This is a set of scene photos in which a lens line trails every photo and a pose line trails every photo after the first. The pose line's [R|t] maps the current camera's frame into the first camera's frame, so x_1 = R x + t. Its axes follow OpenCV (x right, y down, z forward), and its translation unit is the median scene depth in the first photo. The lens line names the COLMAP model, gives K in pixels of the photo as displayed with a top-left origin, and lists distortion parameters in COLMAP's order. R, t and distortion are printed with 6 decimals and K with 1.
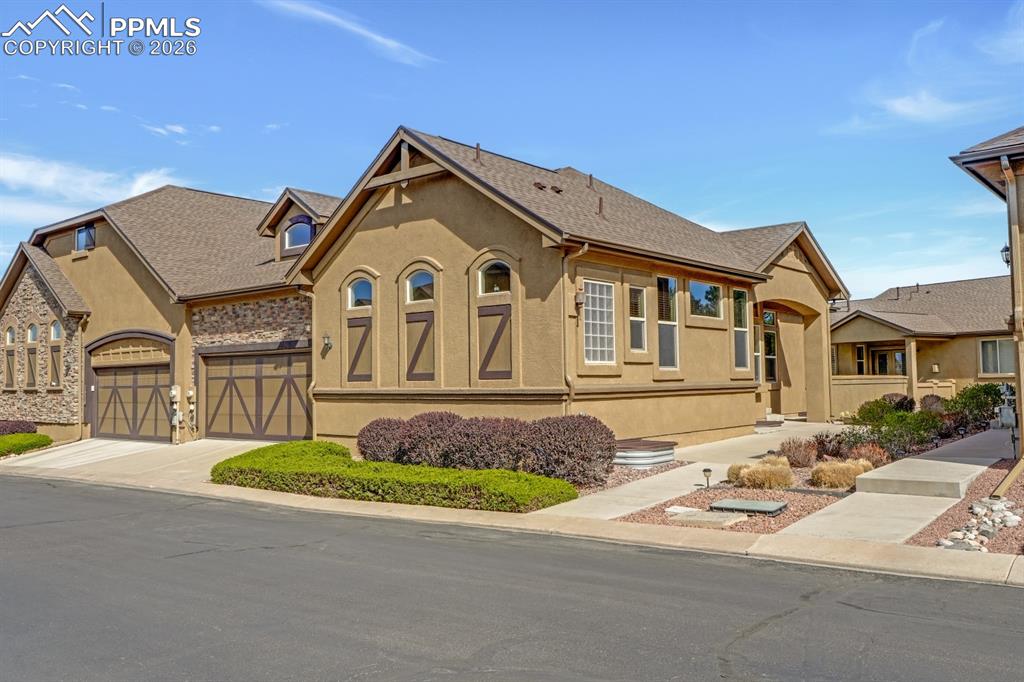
lens RADIAL K [[838.3, 0, 512.0], [0, 838.3, 341.0], [0, 0, 1]] dist [-0.003191, 0.000327]
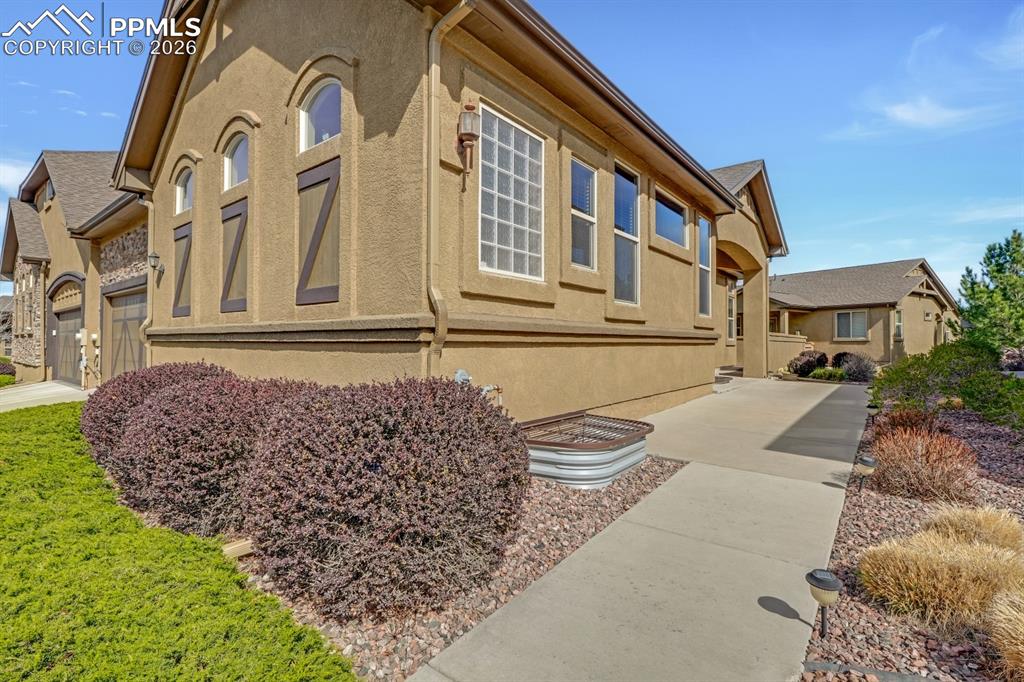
lens RADIAL K [[473.9, 0, 512.0], [0, 473.9, 341.0], [0, 0, 1]] dist [-0.002093, -0.000282]
pose [[0.999581, 0.017460, 0.023077, 0.085996], [-0.018438, 0.998910, 0.042880, 0.047739], [-0.022304, -0.043288, 0.998814, 0.614517]]
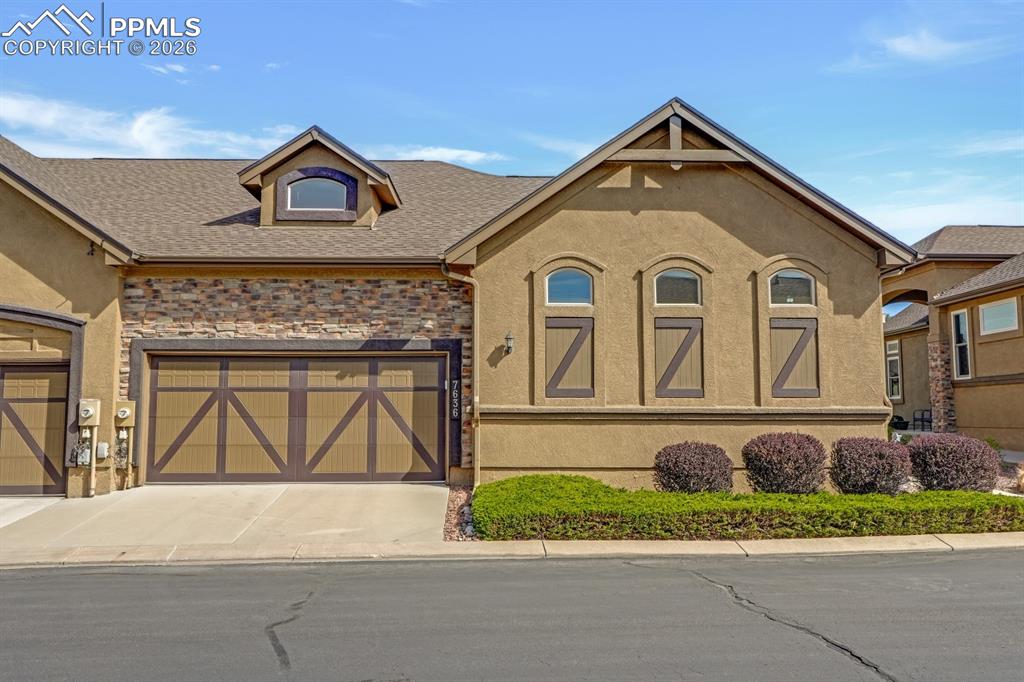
lens RADIAL K [[821.5, 0, 512.0], [0, 821.5, 341.0], [0, 0, 1]] dist [-0.004508, -0.000810]
pose [[0.748990, 0.076873, 0.658107, -0.752803], [-0.042326, 0.996769, -0.068261, 0.051589], [-0.661228, 0.023272, 0.749824, 0.468051]]
